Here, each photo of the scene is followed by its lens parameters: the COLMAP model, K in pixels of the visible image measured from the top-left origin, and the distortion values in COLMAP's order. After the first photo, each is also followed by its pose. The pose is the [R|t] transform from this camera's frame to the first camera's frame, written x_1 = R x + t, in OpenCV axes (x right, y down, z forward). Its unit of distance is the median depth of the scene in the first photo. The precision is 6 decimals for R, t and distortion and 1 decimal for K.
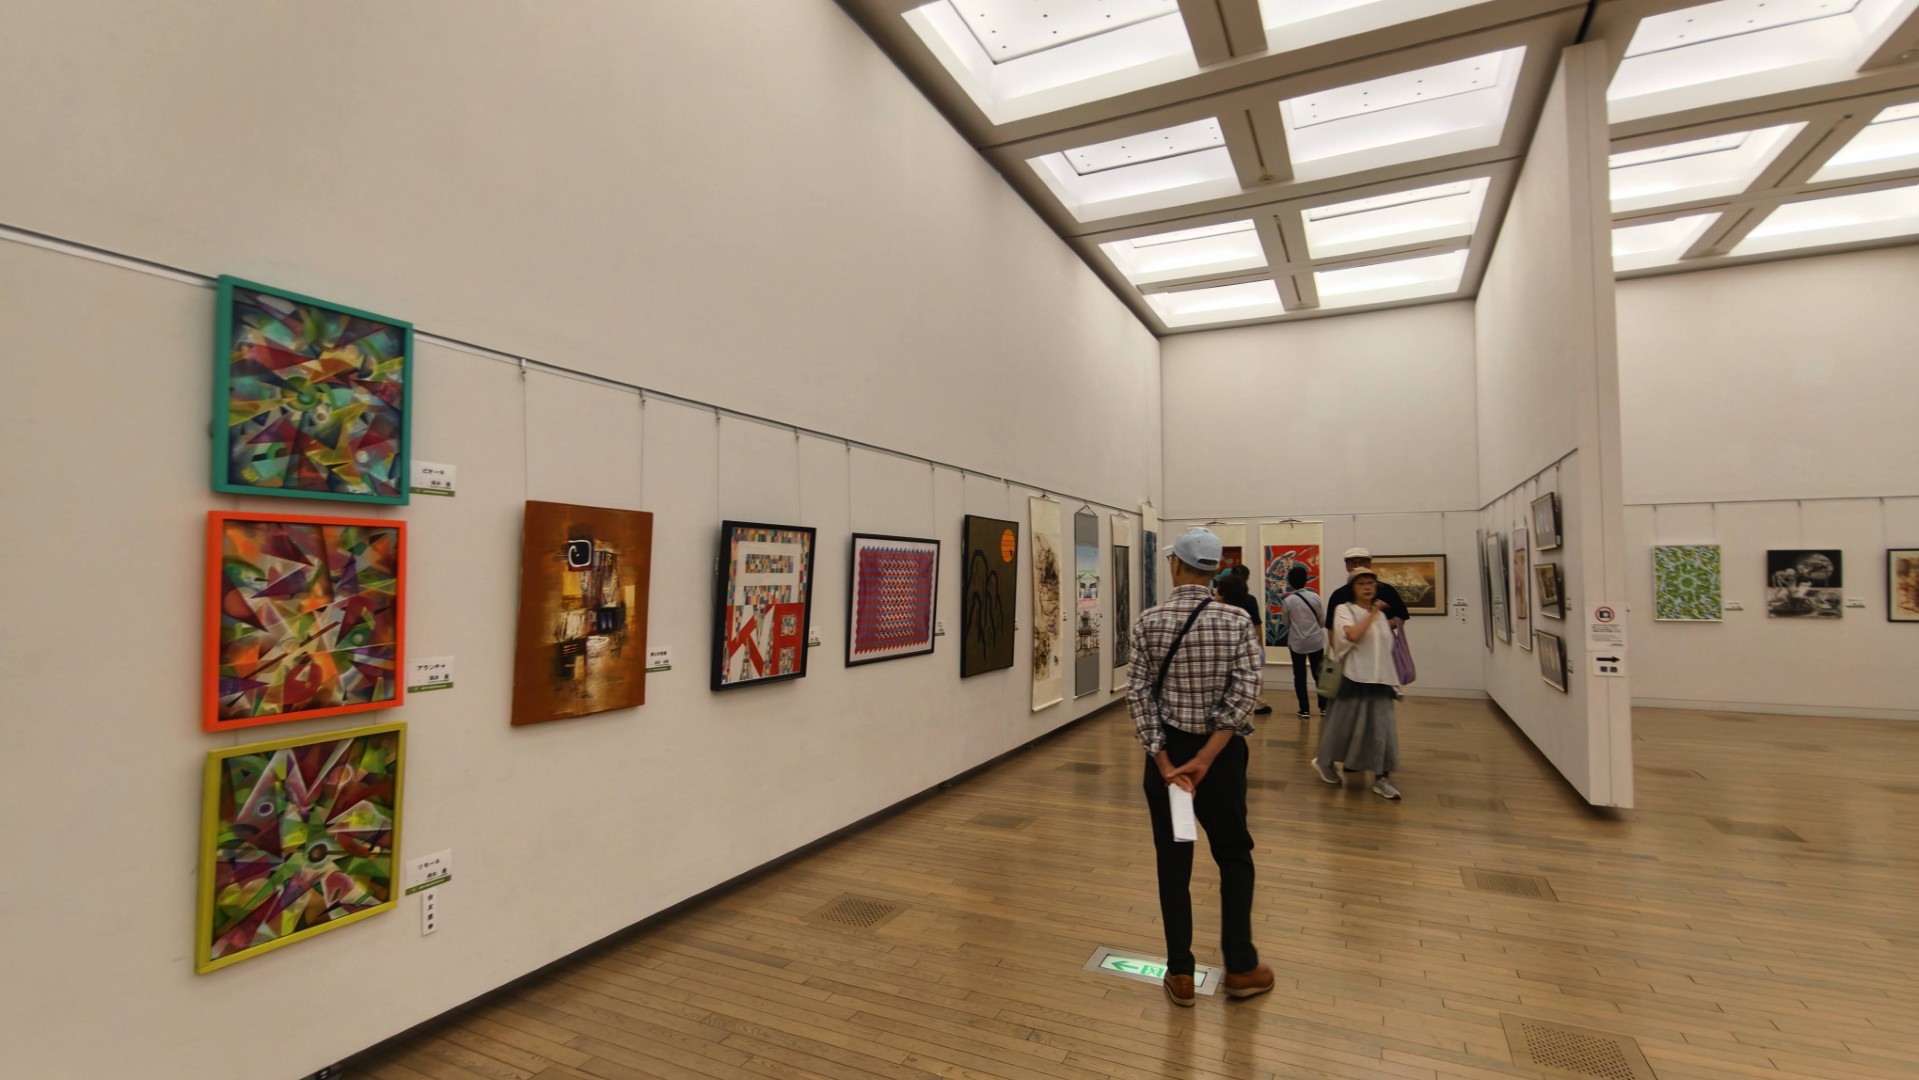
lens RADIAL K [[873.3, 0, 957.7], [0, 873.3, 545.8], [0, 0, 1]] dist [-0.059274, 0.042518]
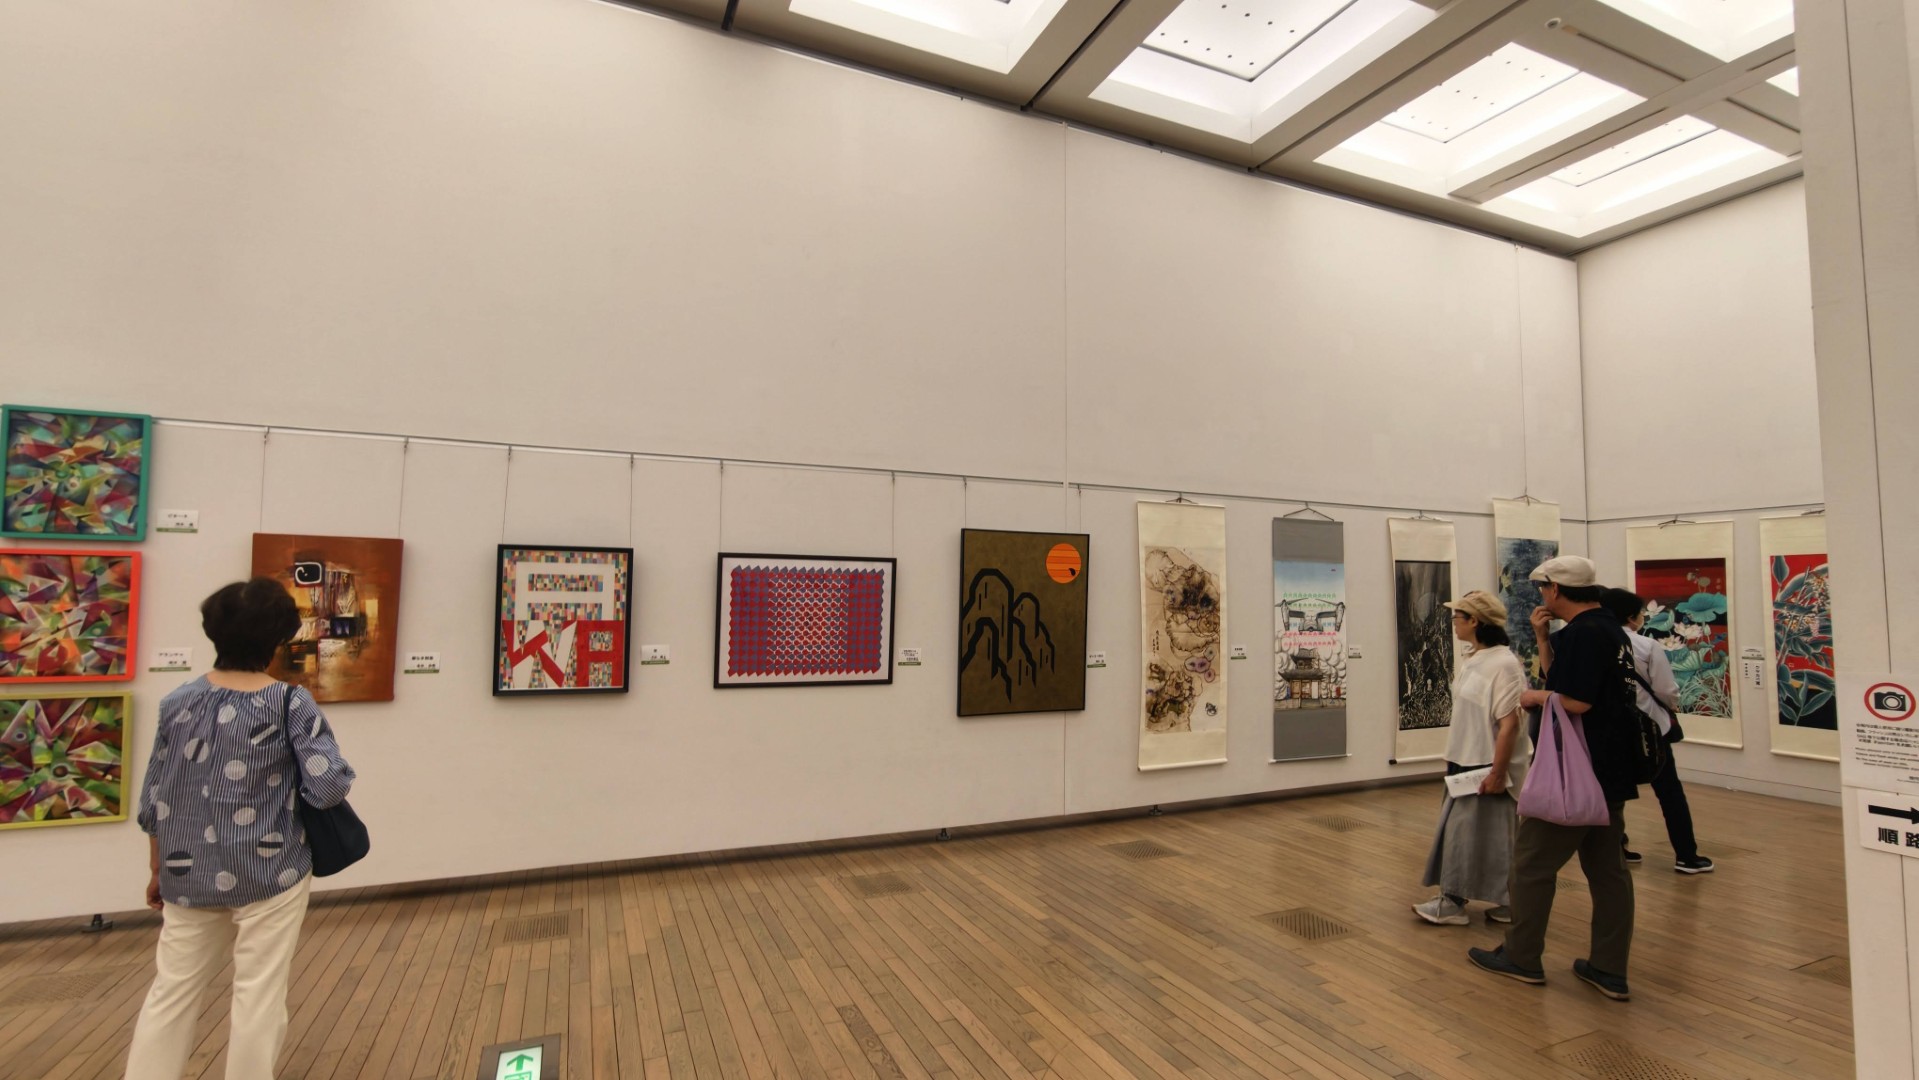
lens RADIAL K [[862.8, 0, 959.8], [0, 862.8, 547.8], [0, 0, 1]] dist [-0.036074, 0.018183]
pose [[0.759187, -0.032579, -0.650057, 0.818204], [0.013210, 0.999312, -0.034654, 0.019990], [0.650739, 0.017722, 0.759095, 0.498997]]
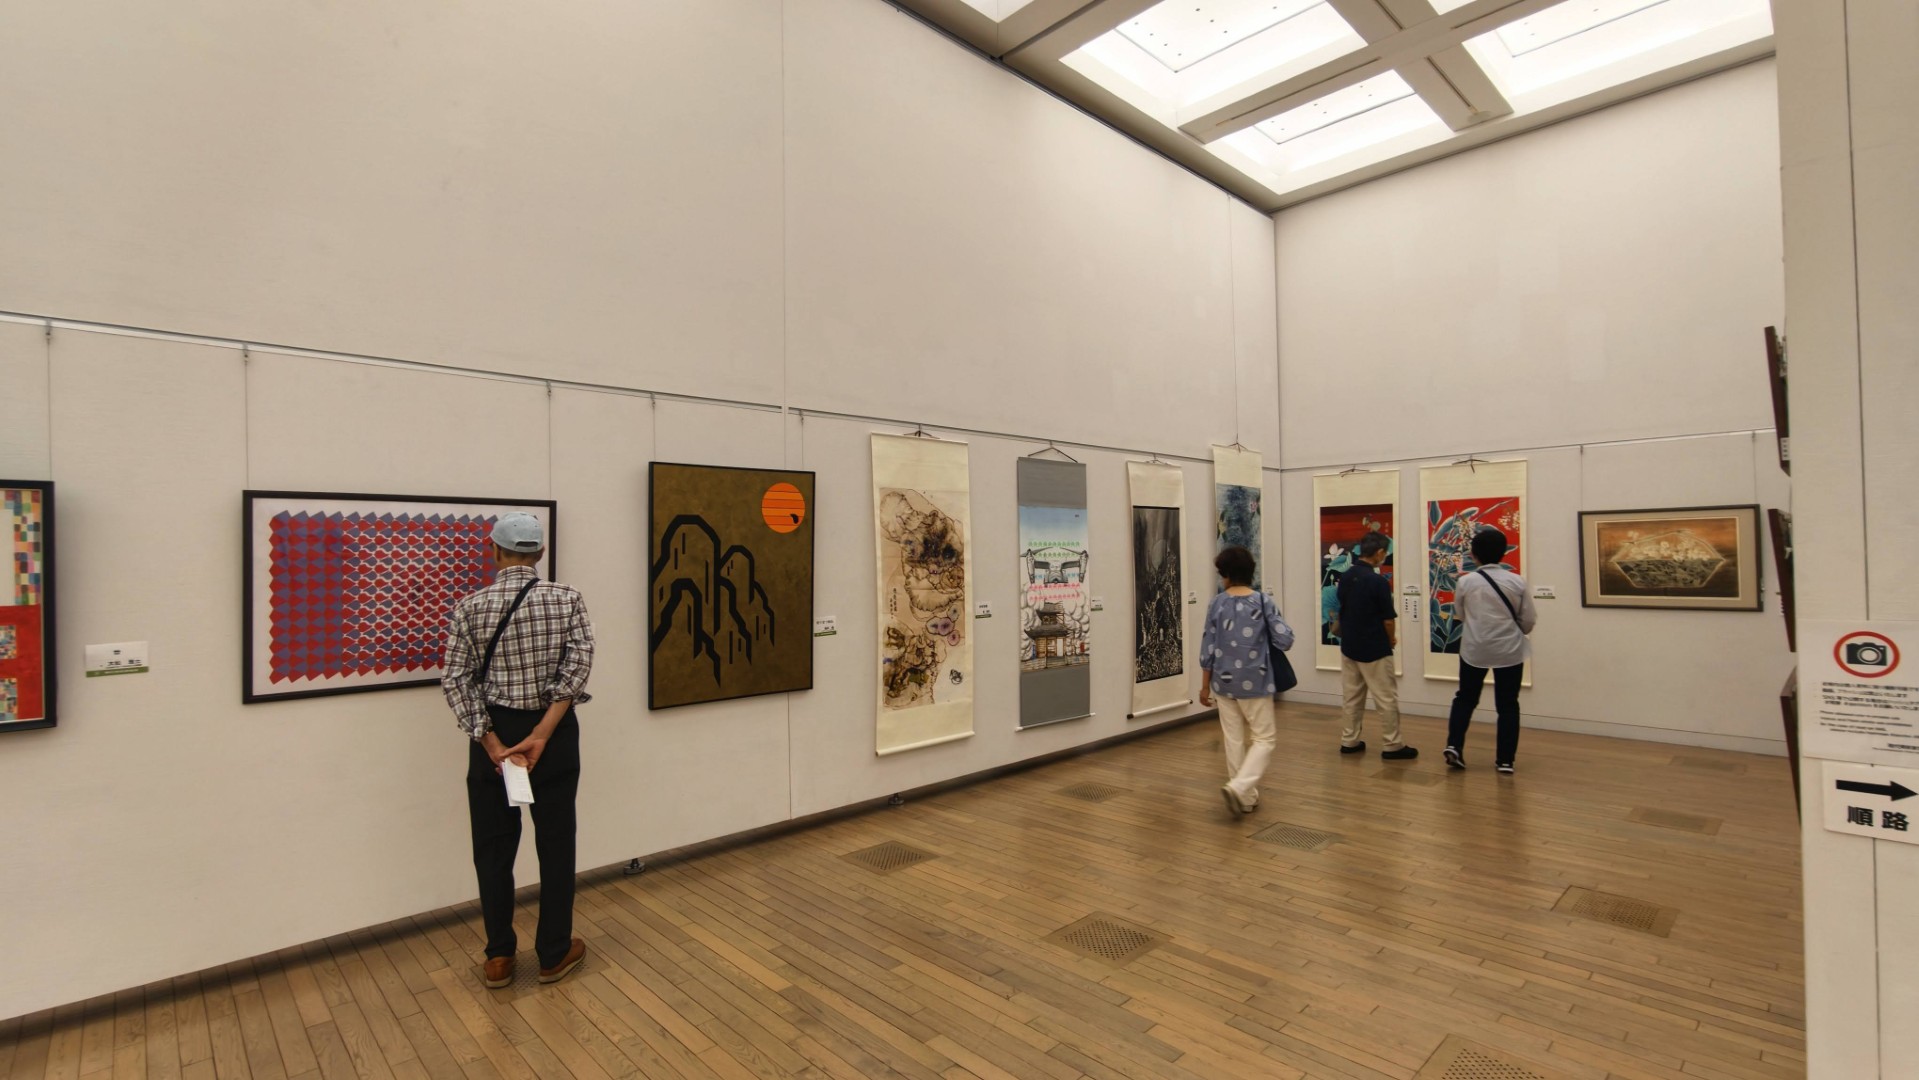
lens RADIAL K [[873.3, 0, 957.7], [0, 873.3, 545.8], [0, 0, 1]] dist [-0.059274, 0.042518]
pose [[0.936251, -0.015539, -0.350988, 0.649410], [0.025061, 0.999430, 0.022602, 0.027220], [0.350437, -0.029958, 0.936107, 0.685116]]
